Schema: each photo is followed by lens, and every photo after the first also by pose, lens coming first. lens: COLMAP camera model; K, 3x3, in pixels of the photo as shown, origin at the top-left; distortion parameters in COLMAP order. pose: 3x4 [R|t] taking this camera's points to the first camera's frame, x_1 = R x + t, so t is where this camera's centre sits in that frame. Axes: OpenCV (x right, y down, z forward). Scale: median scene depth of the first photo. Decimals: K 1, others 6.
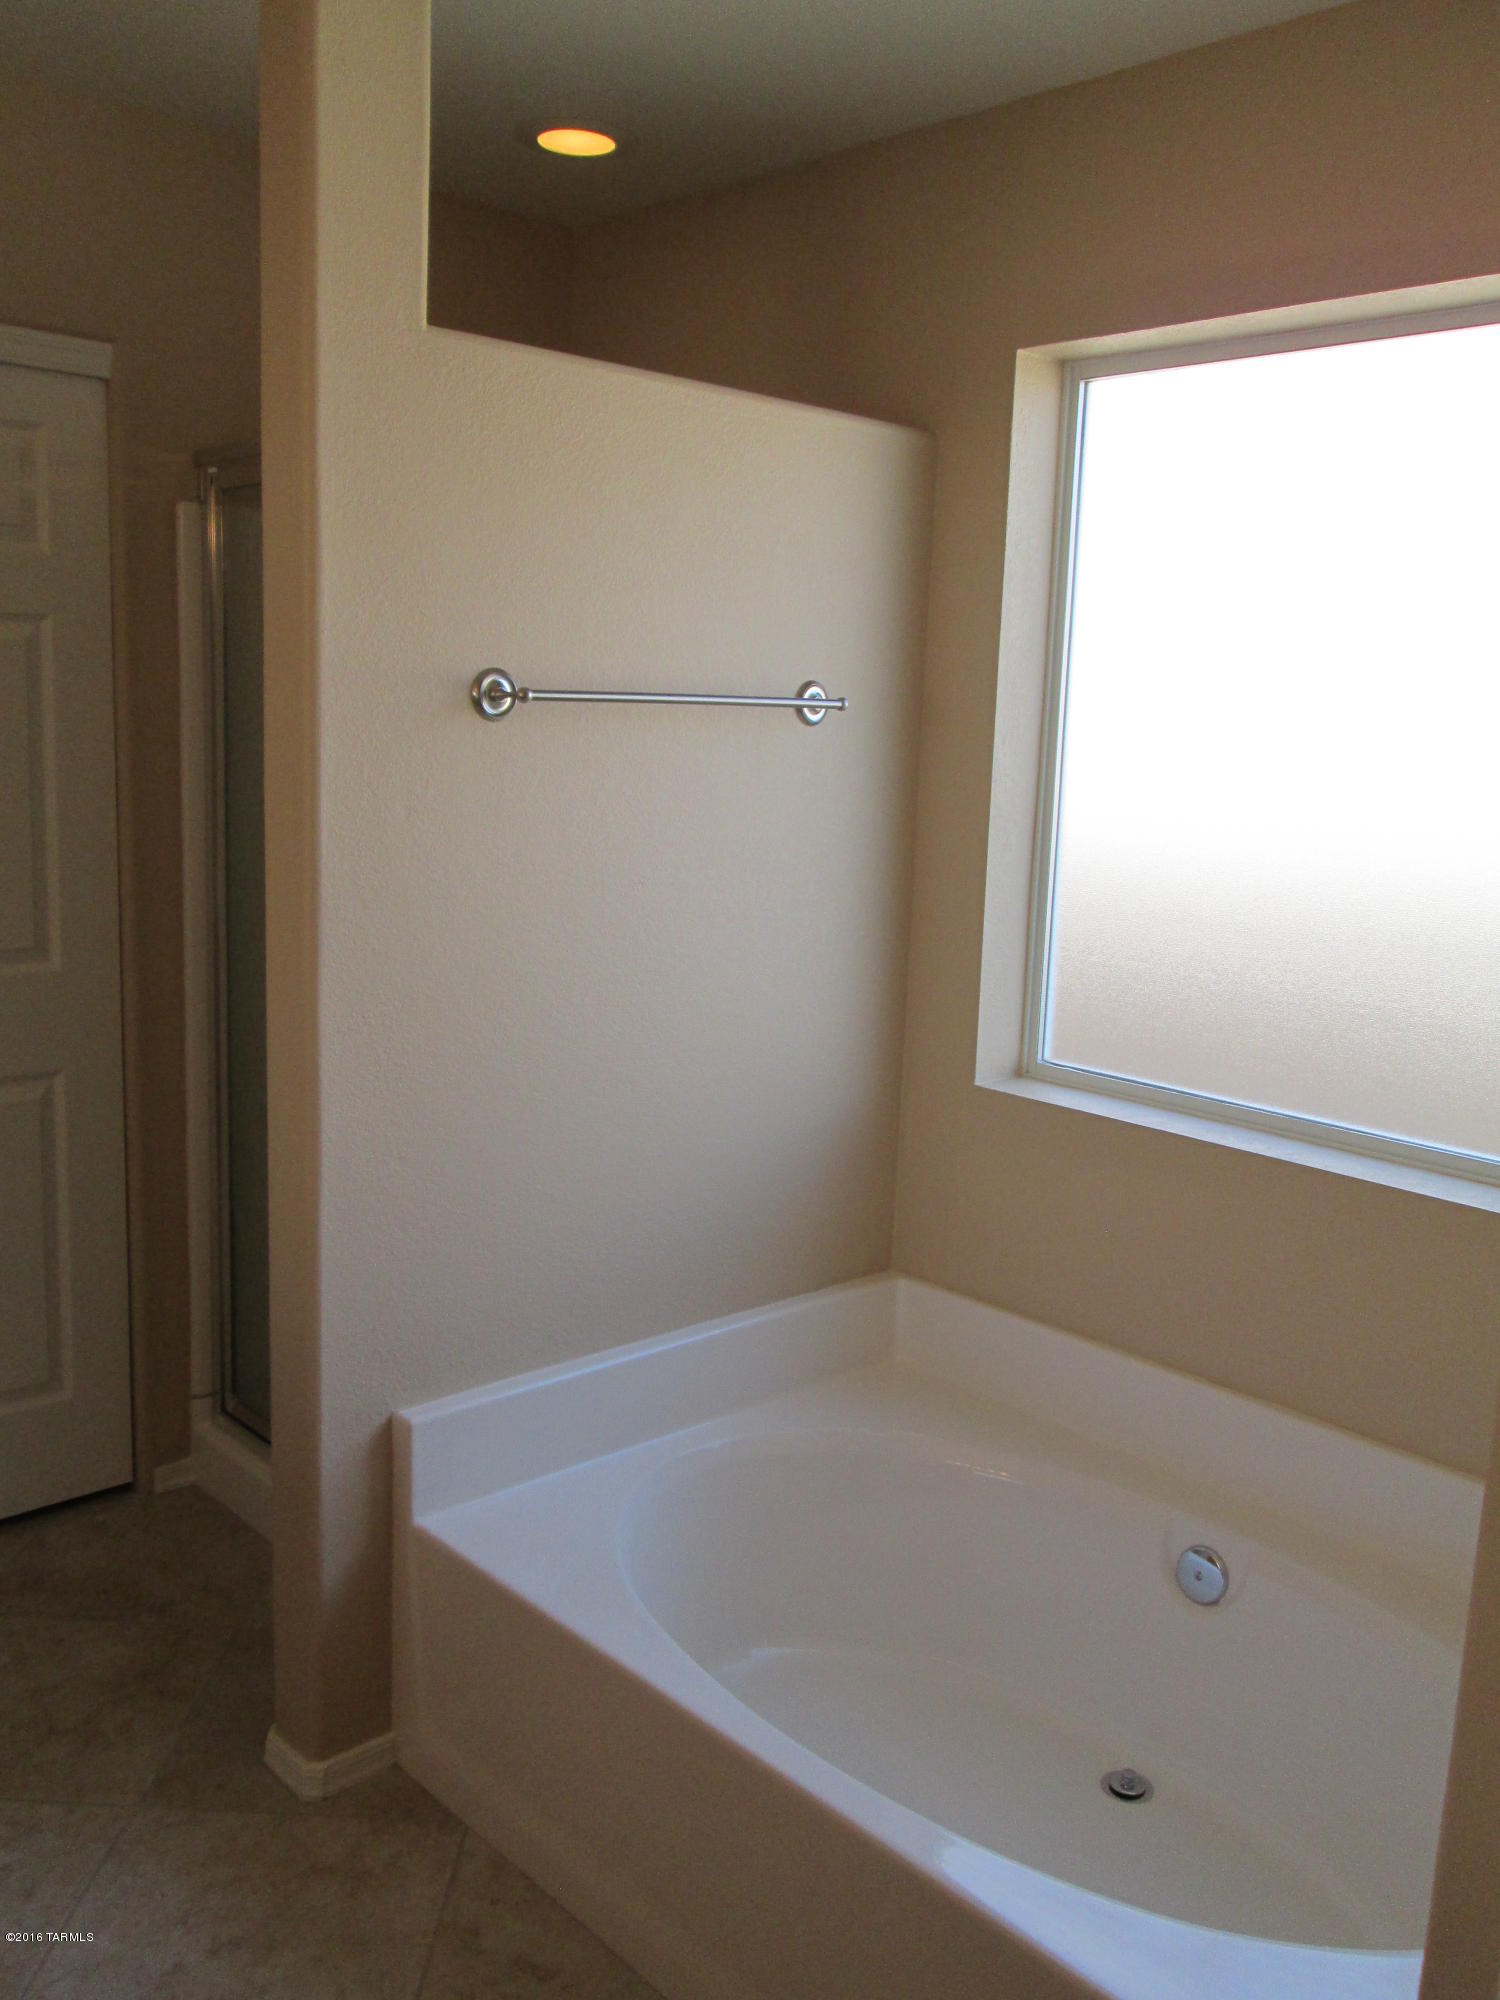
lens RADIAL K [[1704.7, 0, 750.0], [0, 1704.7, 1000.0], [0, 0, 1]] dist [-0.011981, -0.009025]
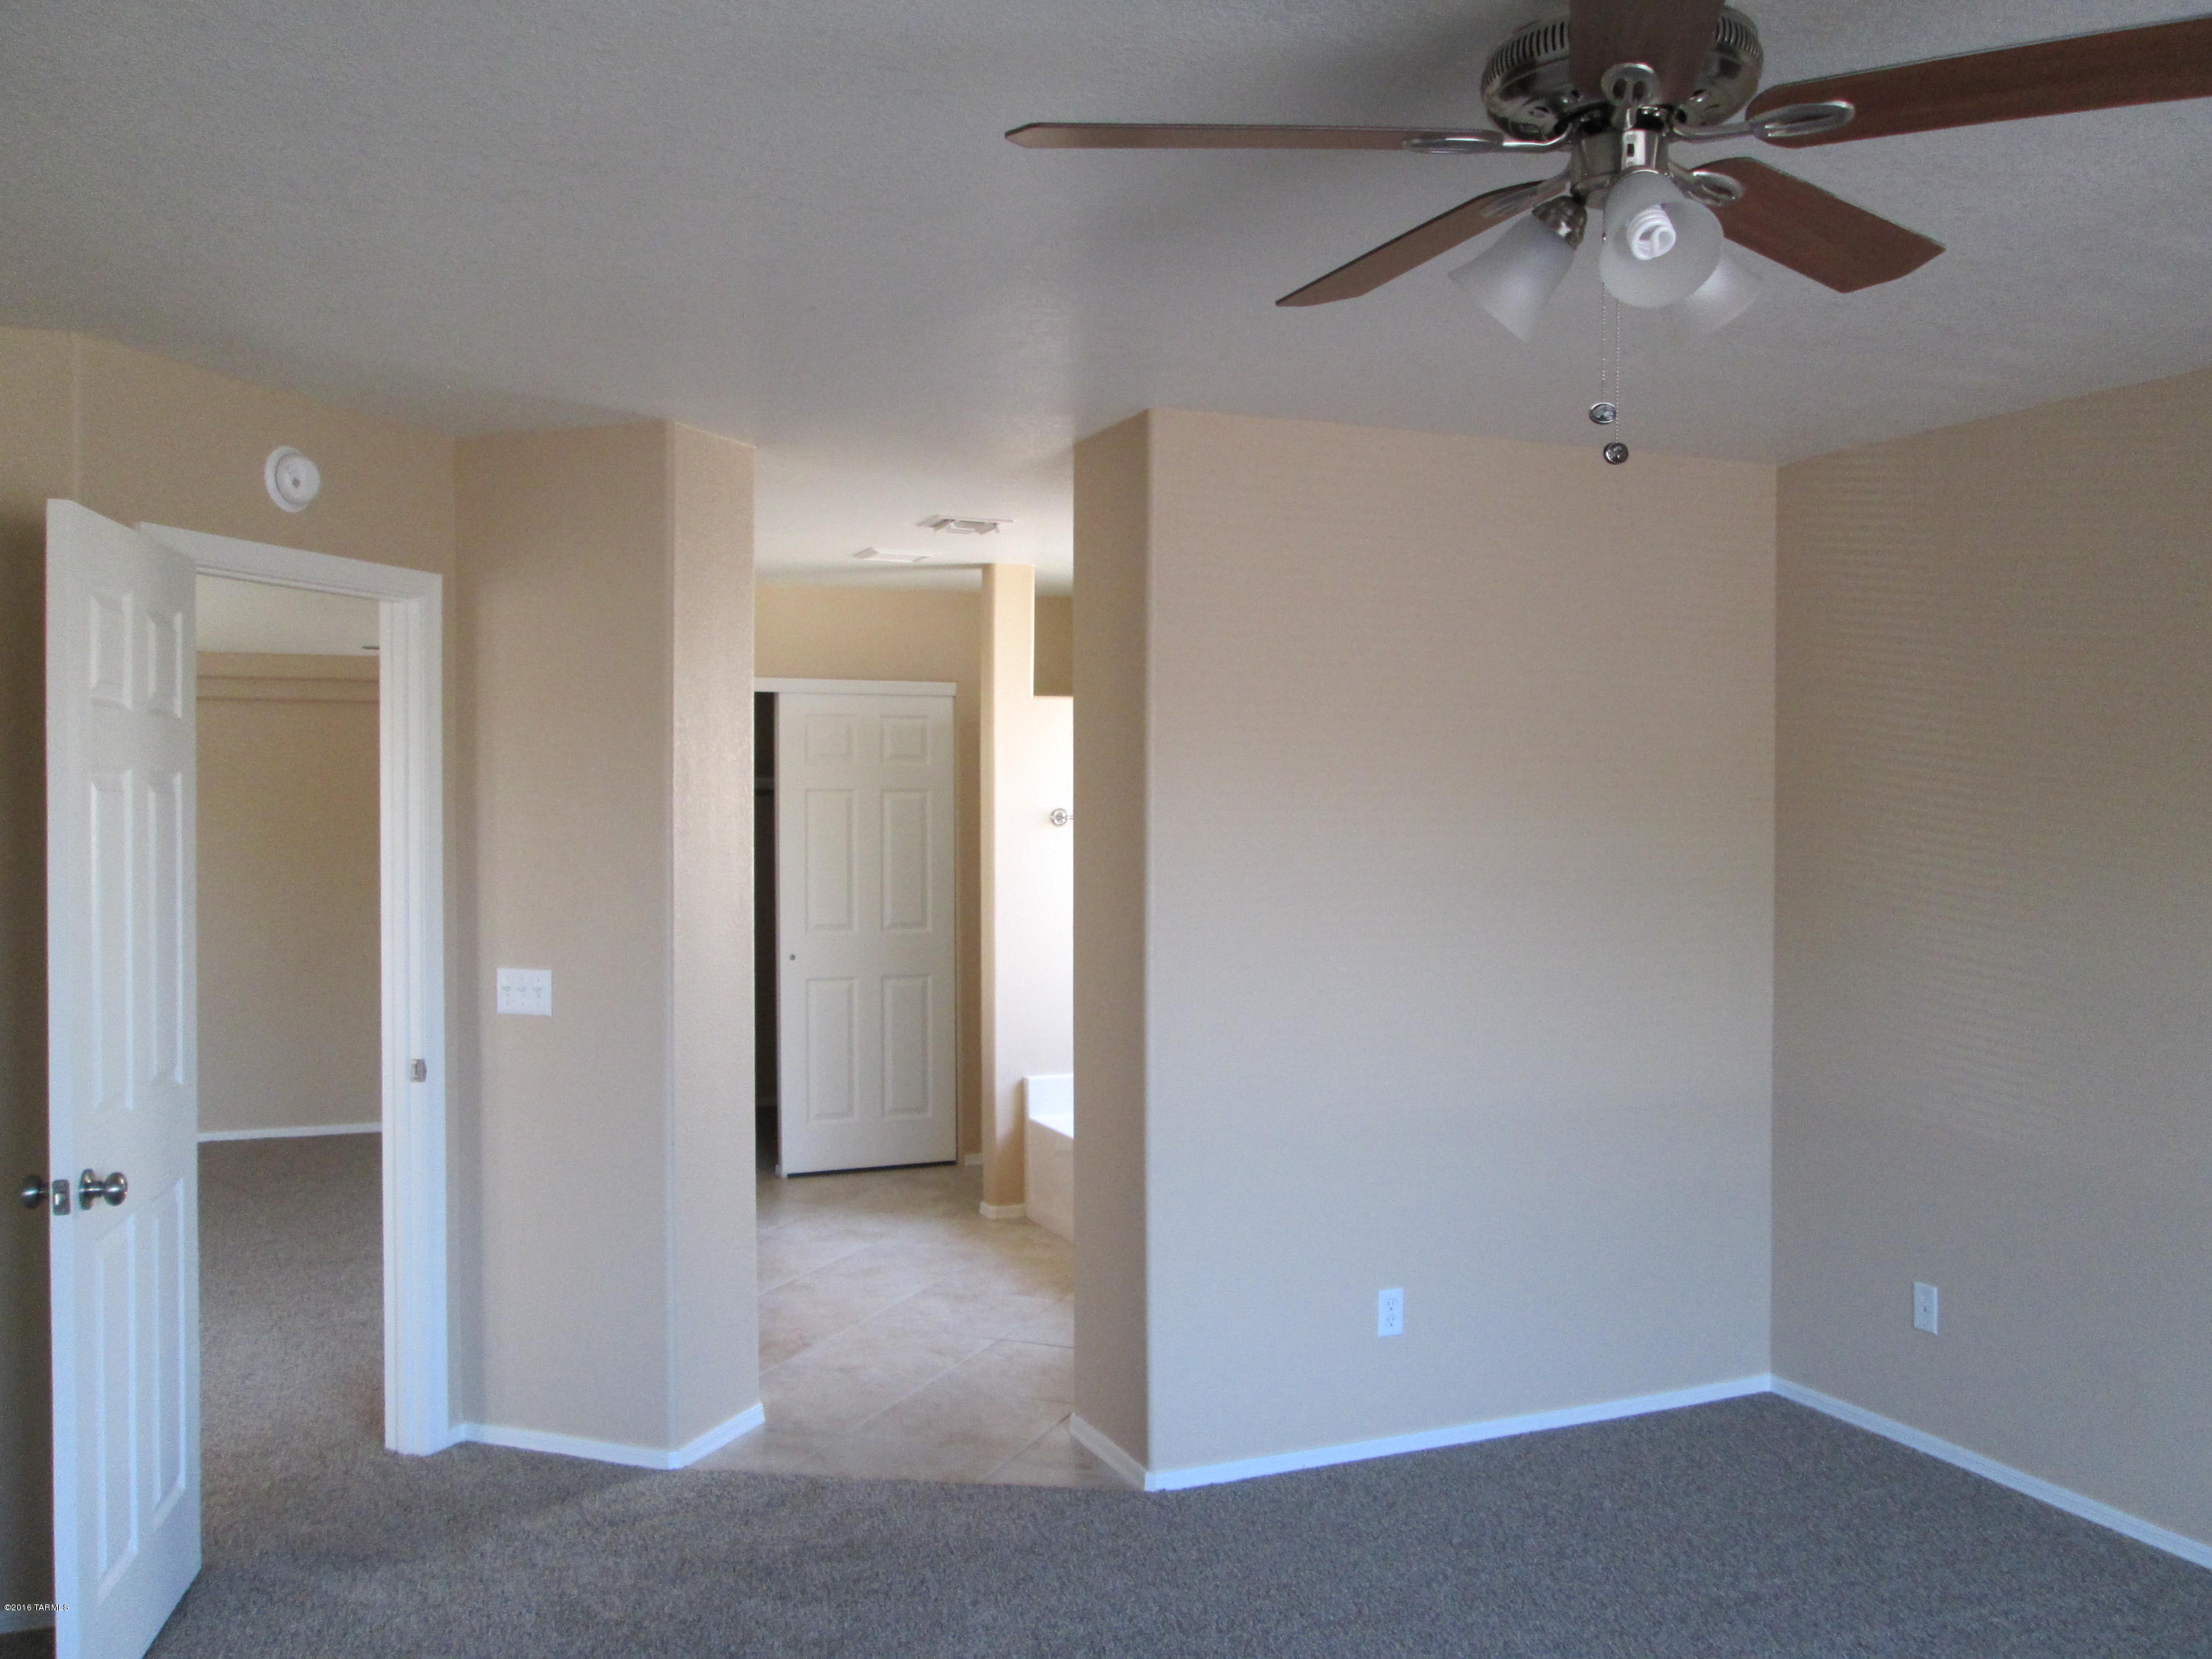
lens RADIAL K [[1885.4, 0, 1106.0], [0, 1885.4, 829.5], [0, 0, 1]] dist [-0.011981, -0.009025]
pose [[0.936753, -0.035389, -0.348198, 0.962670], [-0.019485, 0.988059, -0.152840, 0.302680], [0.349449, 0.149958, 0.924877, -1.782054]]
